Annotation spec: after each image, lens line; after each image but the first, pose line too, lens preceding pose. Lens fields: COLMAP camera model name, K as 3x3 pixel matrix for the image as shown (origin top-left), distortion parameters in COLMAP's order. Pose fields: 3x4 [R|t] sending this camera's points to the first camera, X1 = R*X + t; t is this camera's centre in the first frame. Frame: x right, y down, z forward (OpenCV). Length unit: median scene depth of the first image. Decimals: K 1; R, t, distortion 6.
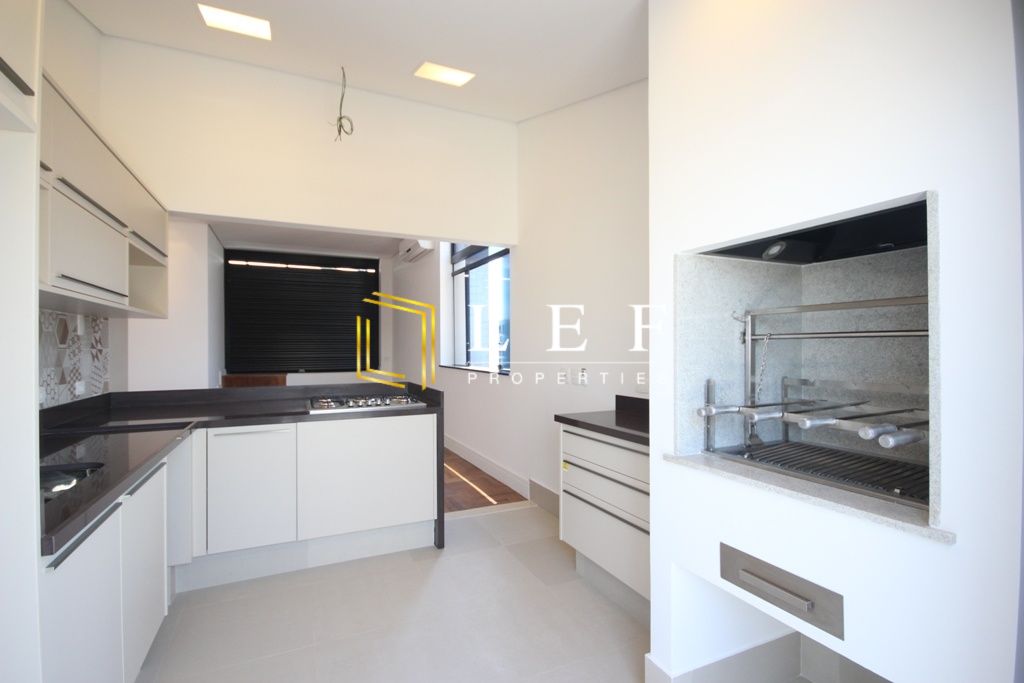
lens RADIAL K [[480.7, 0, 507.8], [0, 480.7, 343.8], [0, 0, 1]] dist [0.021629, -0.003040]
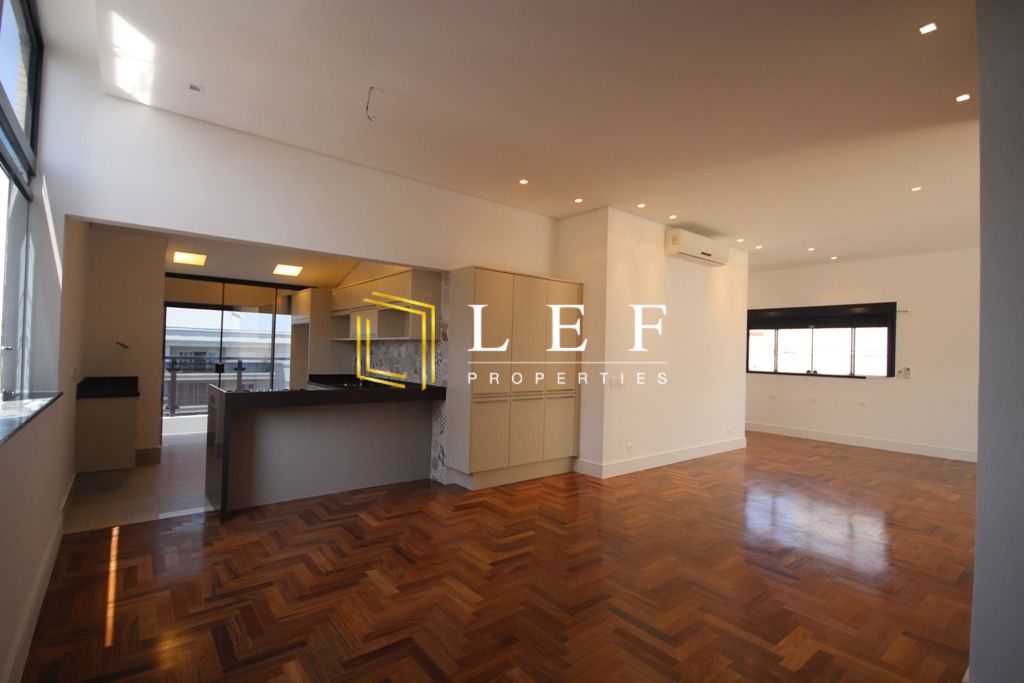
lens RADIAL K [[480.7, 0, 512.0], [0, 480.7, 344.1], [0, 0, 1]] dist [0.021629, -0.003040]
pose [[-0.969812, -0.017784, -0.243204, -0.818431], [-0.011393, 0.999552, -0.027660, 0.005213], [0.243587, -0.024054, -0.969581, 3.281521]]
